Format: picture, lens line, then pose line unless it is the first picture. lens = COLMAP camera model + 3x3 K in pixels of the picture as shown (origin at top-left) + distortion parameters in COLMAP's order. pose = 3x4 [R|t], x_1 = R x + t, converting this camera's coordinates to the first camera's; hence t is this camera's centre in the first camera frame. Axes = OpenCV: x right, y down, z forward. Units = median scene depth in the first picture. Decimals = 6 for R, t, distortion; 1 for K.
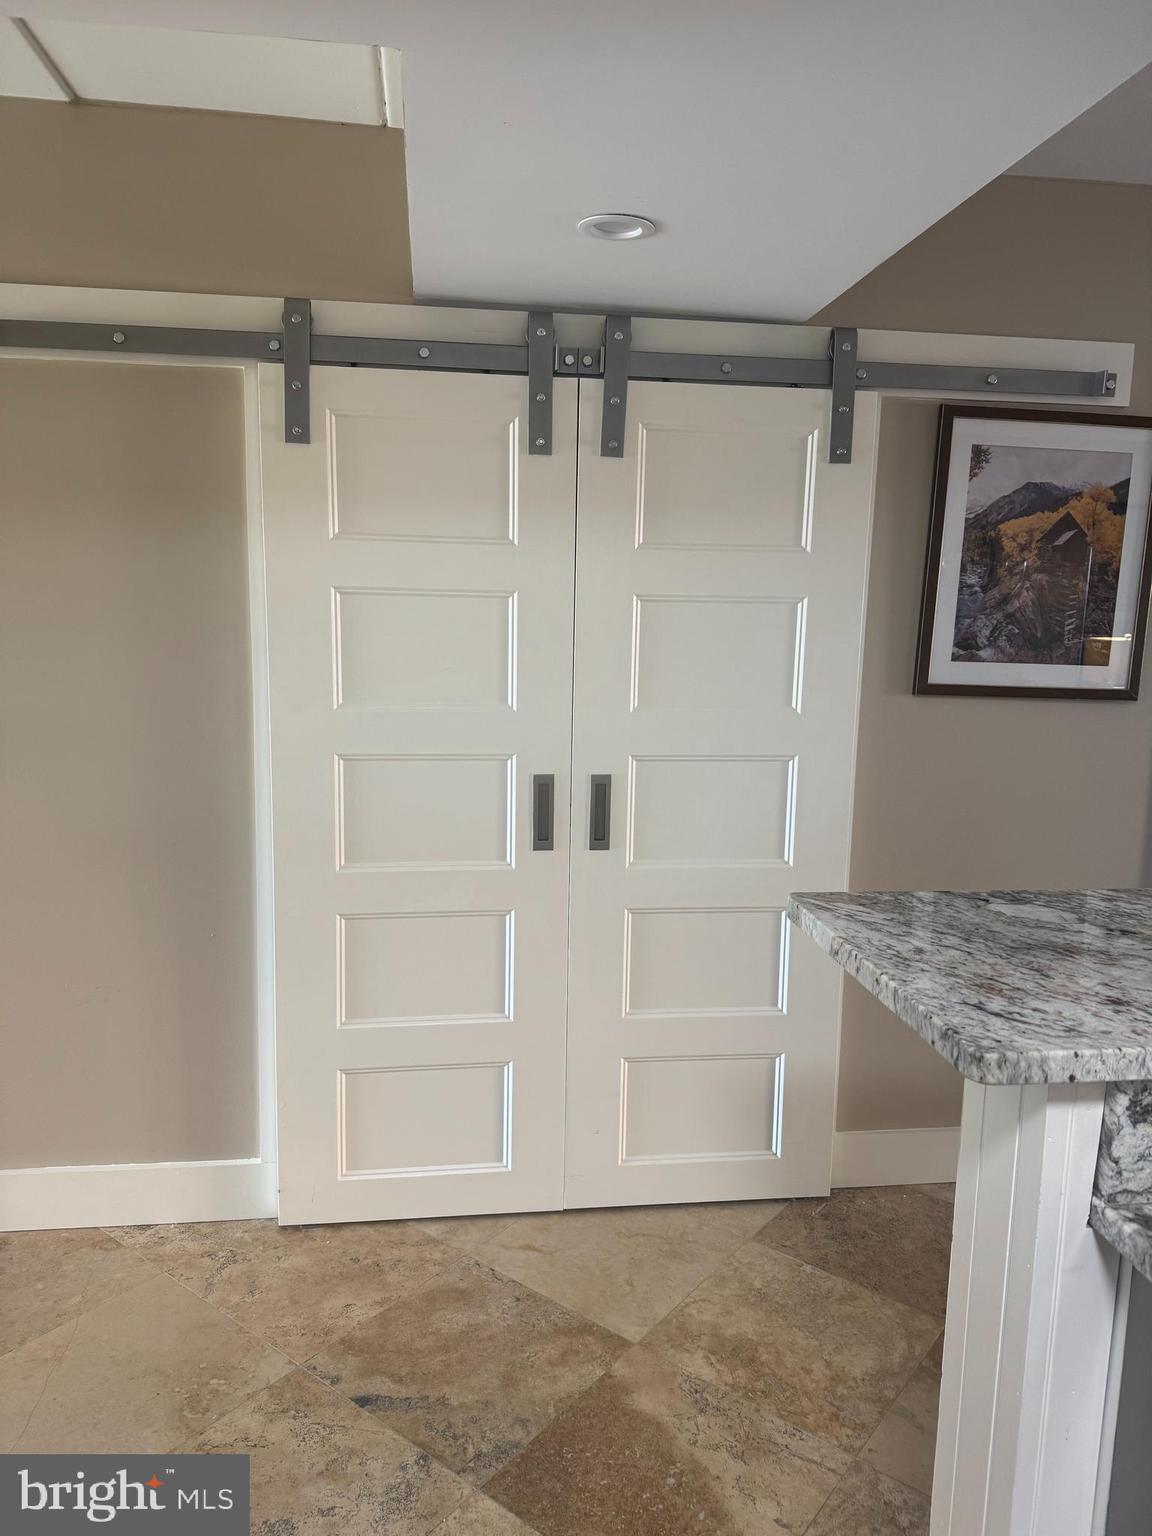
lens RADIAL K [[1059.9, 0, 576.0], [0, 1059.9, 768.0], [0, 0, 1]] dist [-0.101578, 0.052950]
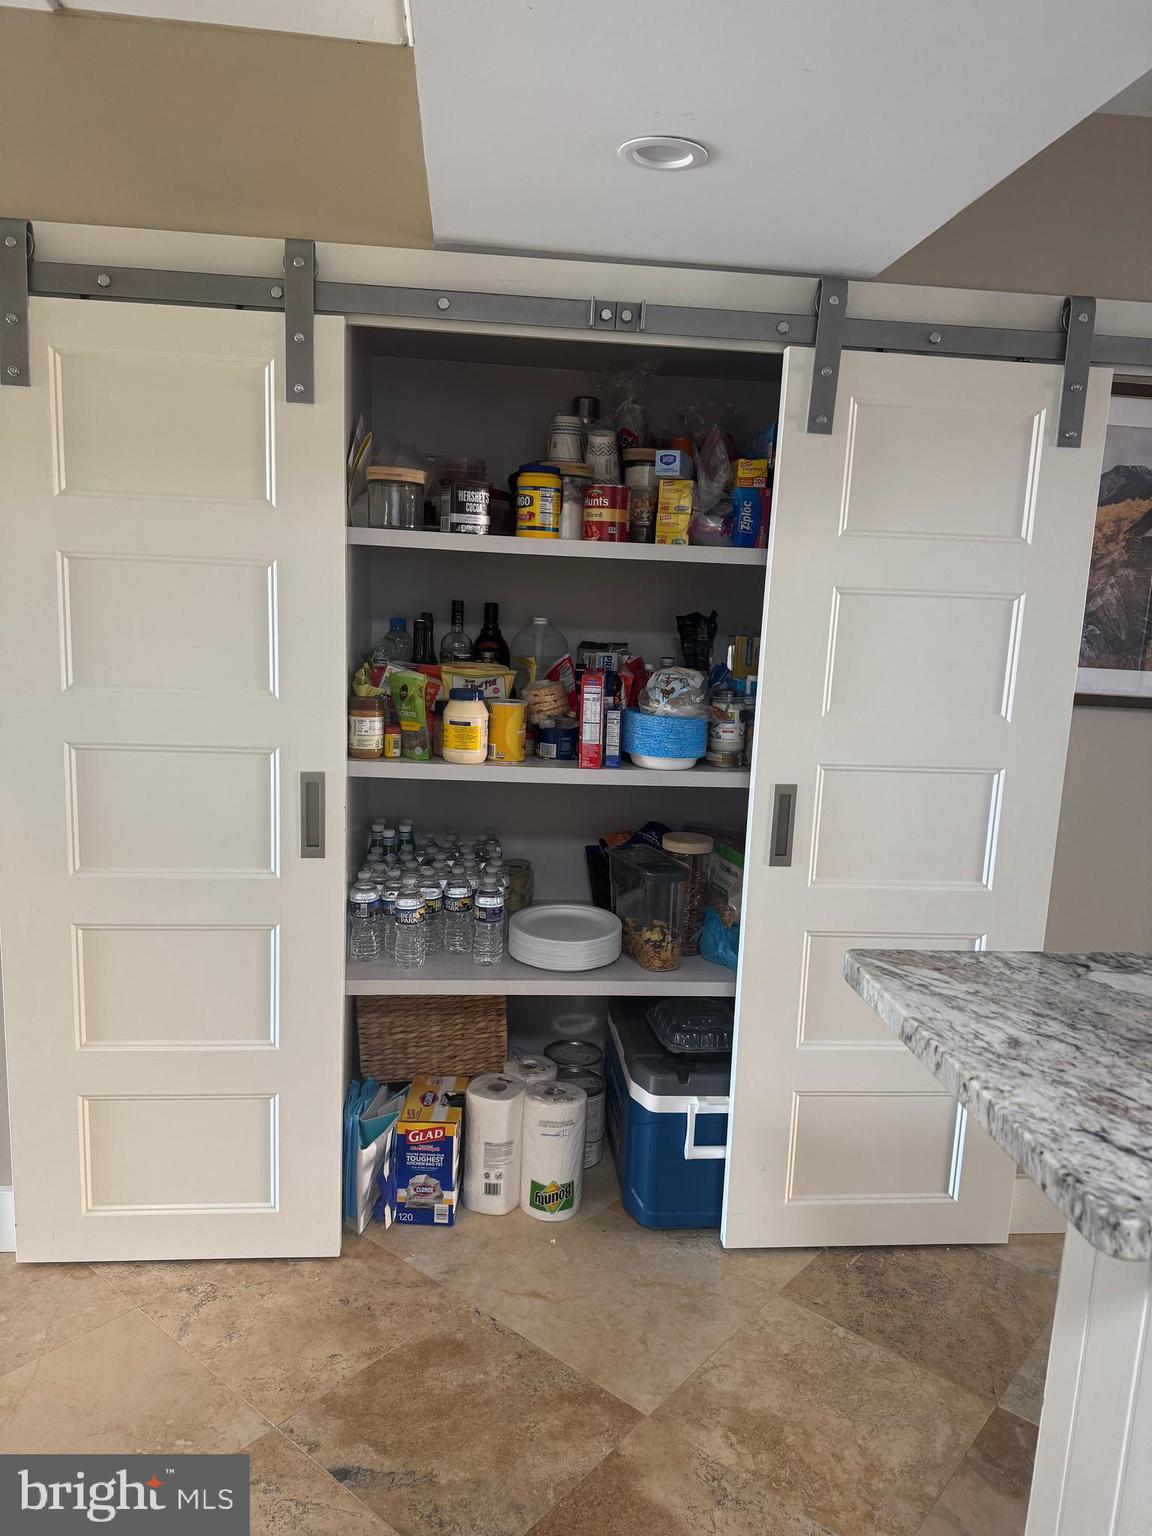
lens RADIAL K [[1059.9, 0, 576.0], [0, 1059.9, 768.0], [0, 0, 1]] dist [-0.101578, 0.052950]
pose [[0.999123, 0.028992, -0.030213, 0.006270], [-0.028412, 0.999407, 0.019461, -0.024010], [0.030759, -0.018585, 0.999354, 0.117844]]
